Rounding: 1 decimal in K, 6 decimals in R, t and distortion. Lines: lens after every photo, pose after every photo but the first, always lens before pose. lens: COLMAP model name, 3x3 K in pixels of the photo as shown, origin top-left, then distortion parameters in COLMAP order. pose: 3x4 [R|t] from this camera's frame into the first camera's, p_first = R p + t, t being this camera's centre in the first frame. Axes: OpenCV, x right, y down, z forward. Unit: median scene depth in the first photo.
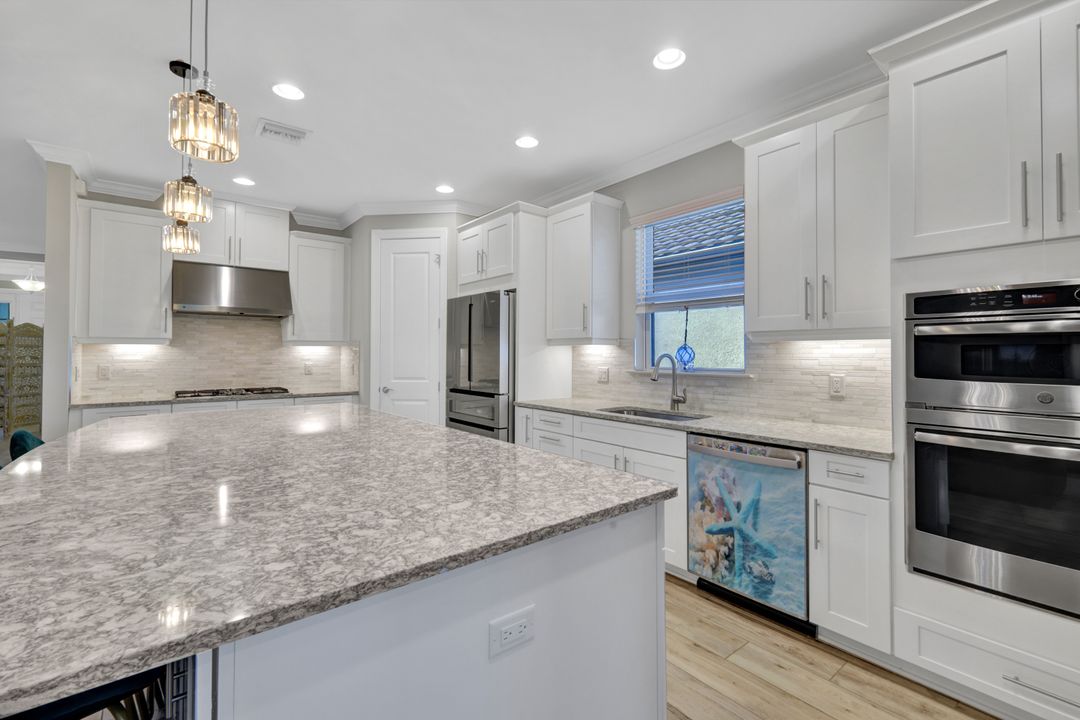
lens RADIAL K [[470.5, 0, 539.9], [0, 470.5, 349.0], [0, 0, 1]] dist [0.001660, -0.000330]
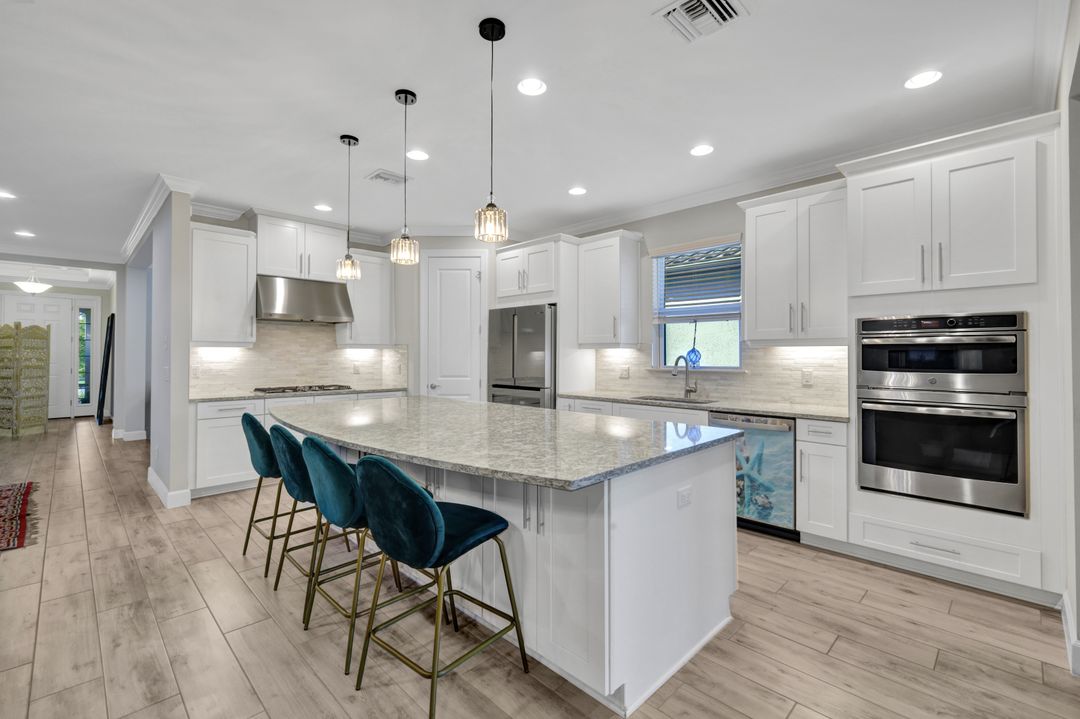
lens RADIAL K [[470.3, 0, 542.4], [0, 470.3, 352.4], [0, 0, 1]] dist [0.000199, -0.000674]
pose [[0.993867, 0.000355, 0.110578, -0.269533], [-0.000817, 0.999991, 0.004125, -0.003854], [-0.110575, -0.004190, 0.993859, -0.276300]]
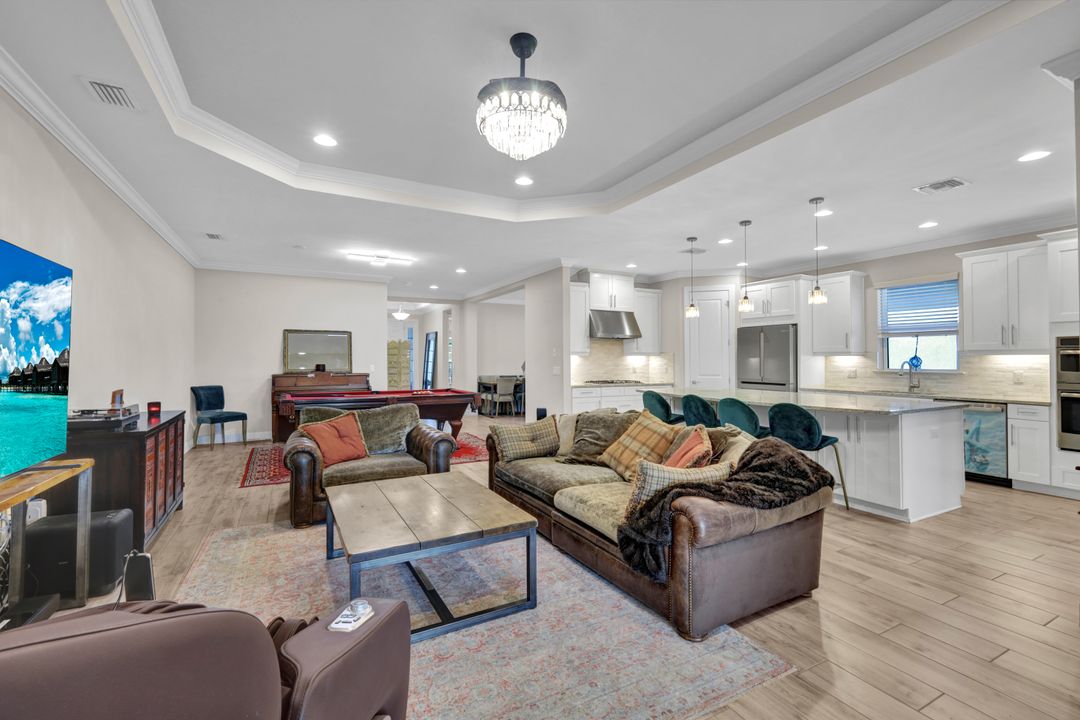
lens RADIAL K [[470.3, 0, 542.4], [0, 470.3, 352.9], [0, 0, 1]] dist [0.000199, -0.000674]
pose [[0.982502, -0.001405, -0.186248, -0.786705], [0.000533, 0.999989, -0.004736, -0.013869], [0.186253, 0.004554, 0.982491, -1.071147]]
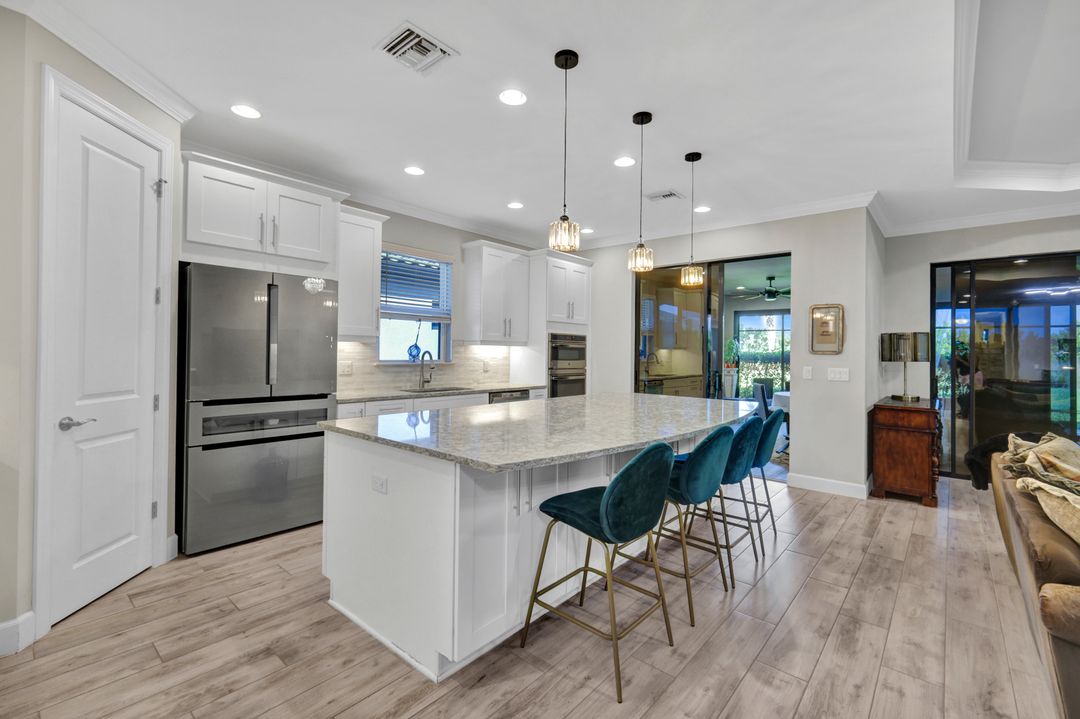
lens RADIAL K [[470.5, 0, 539.9], [0, 470.5, 348.5], [0, 0, 1]] dist [0.001660, -0.000330]
pose [[-0.172512, 0.002920, 0.985003, -1.258273], [-0.025303, 0.999652, -0.007395, 0.005324], [-0.984682, -0.026200, -0.172378, 0.895857]]
